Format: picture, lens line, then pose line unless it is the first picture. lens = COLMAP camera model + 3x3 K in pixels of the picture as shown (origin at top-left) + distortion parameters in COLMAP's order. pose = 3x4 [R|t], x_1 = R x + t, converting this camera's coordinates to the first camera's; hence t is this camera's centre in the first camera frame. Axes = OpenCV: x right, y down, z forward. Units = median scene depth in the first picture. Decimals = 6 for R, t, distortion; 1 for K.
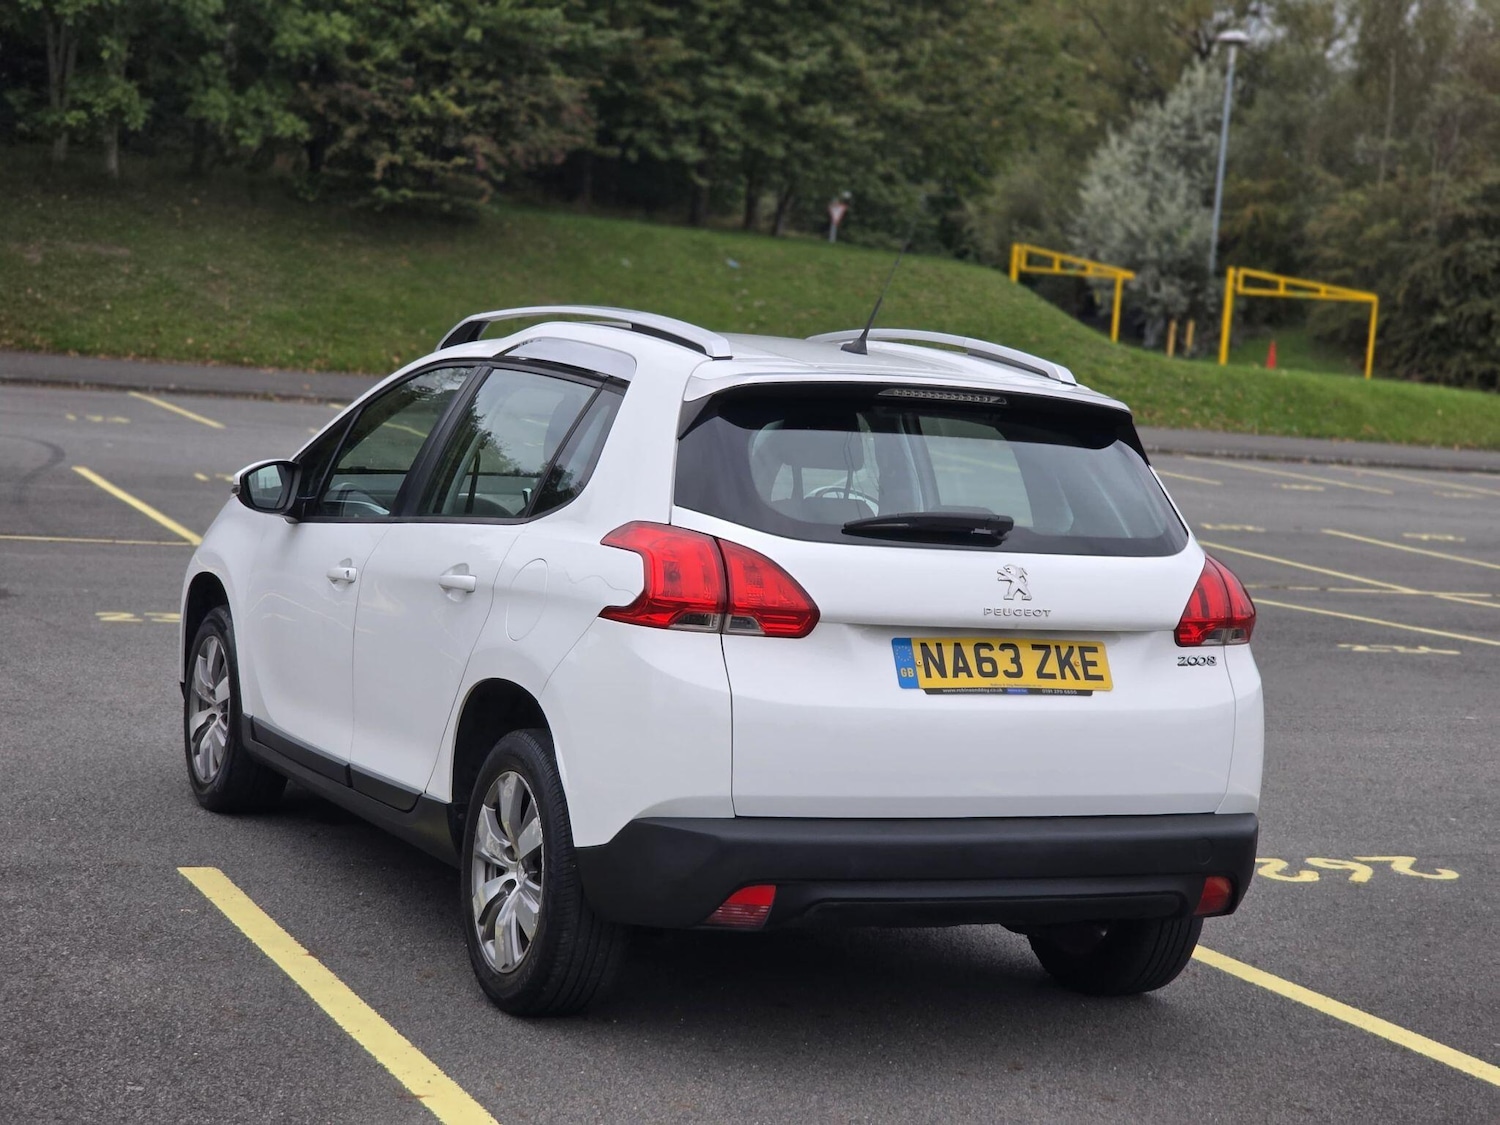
lens RADIAL K [[2777.7, 0, 750.0], [0, 2777.7, 562.5], [0, 0, 1]] dist [-0.102568, 1.316716]
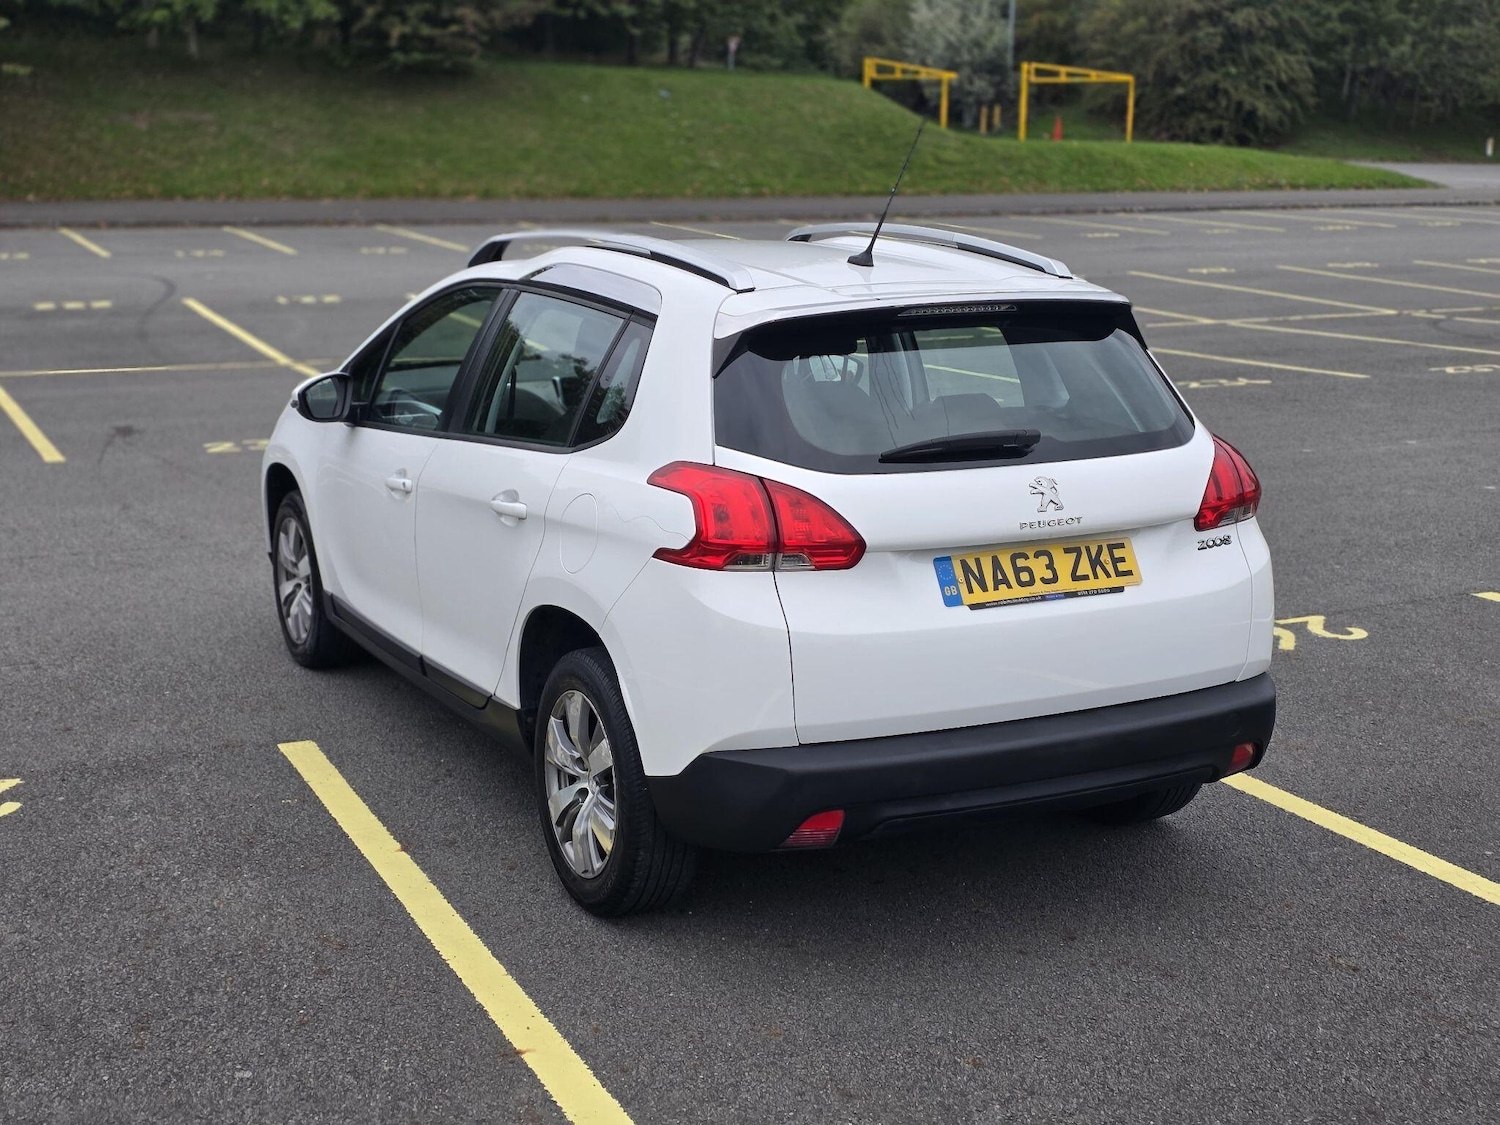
lens RADIAL K [[1991.7, 0, 729.4], [0, 1991.7, 562.5], [0, 0, 1]] dist [0.140304, -0.242629]
pose [[0.997049, -0.076279, 0.008704, -0.021077], [0.074611, 0.989435, 0.124301, -0.046118], [-0.018093, -0.123285, 0.992206, 0.170192]]
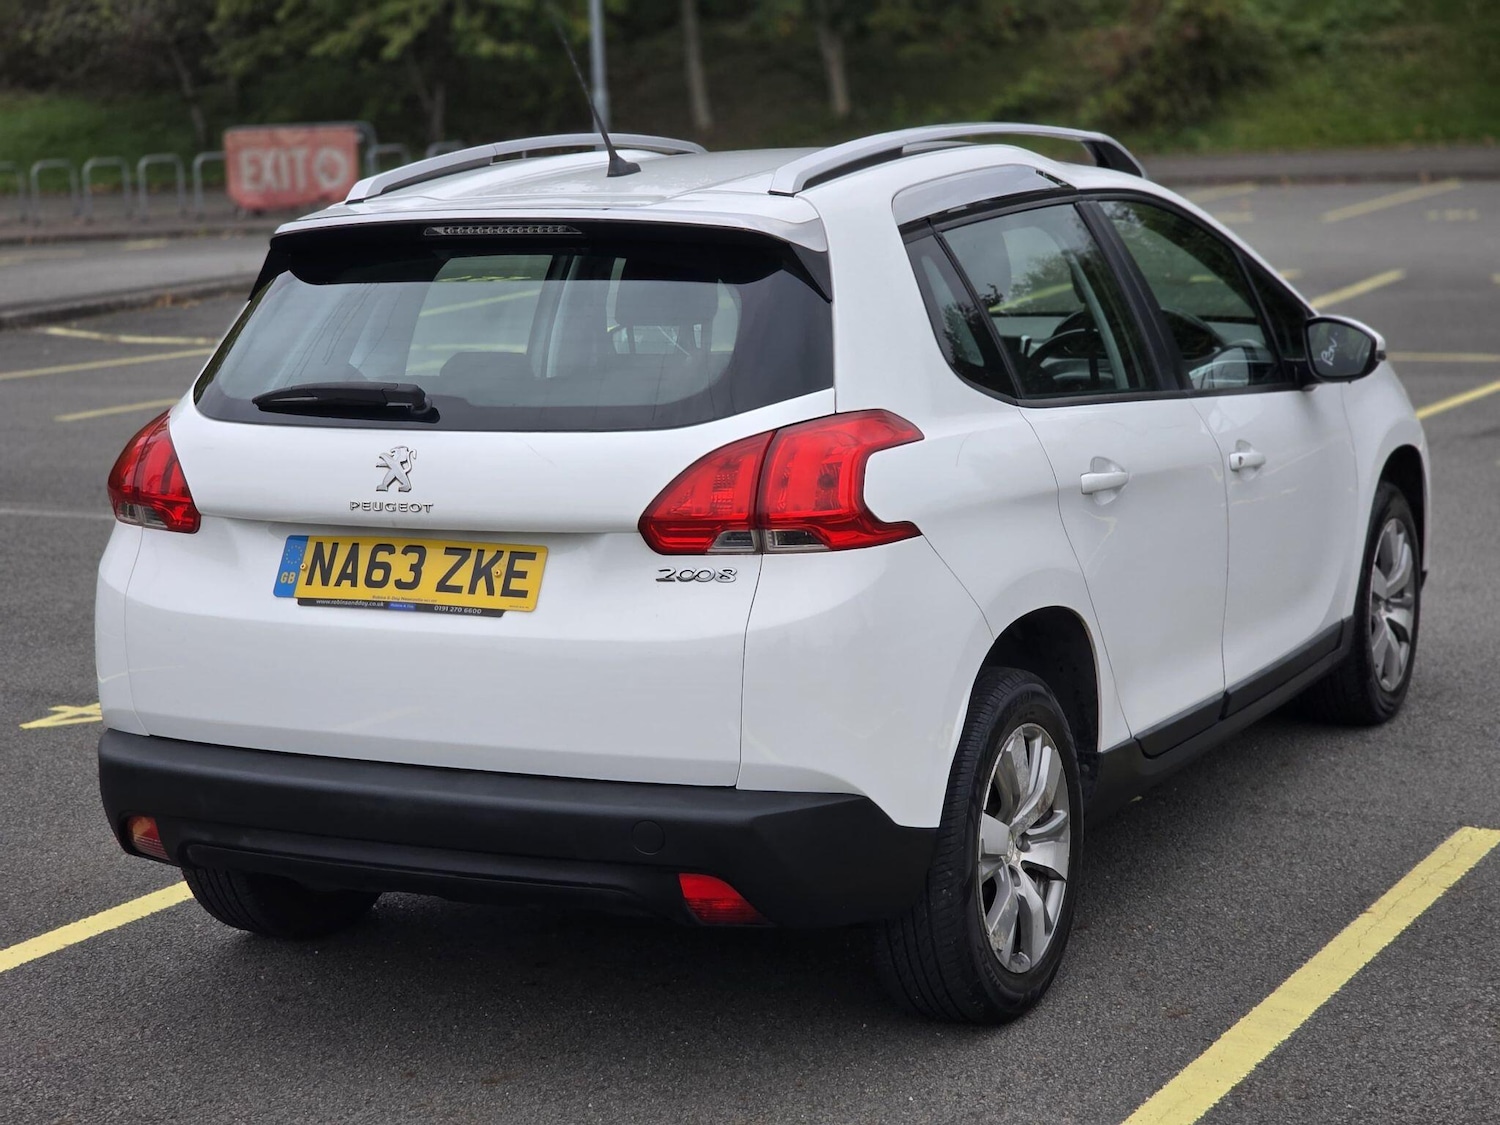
lens RADIAL K [[2777.7, 0, 750.0], [0, 2777.7, 562.5], [0, 0, 1]] dist [-0.102568, 1.316716]
pose [[0.653095, 0.037874, -0.756328, 0.504185], [0.011493, 0.998138, 0.059907, -0.008172], [0.757189, -0.047817, 0.651443, 0.373694]]
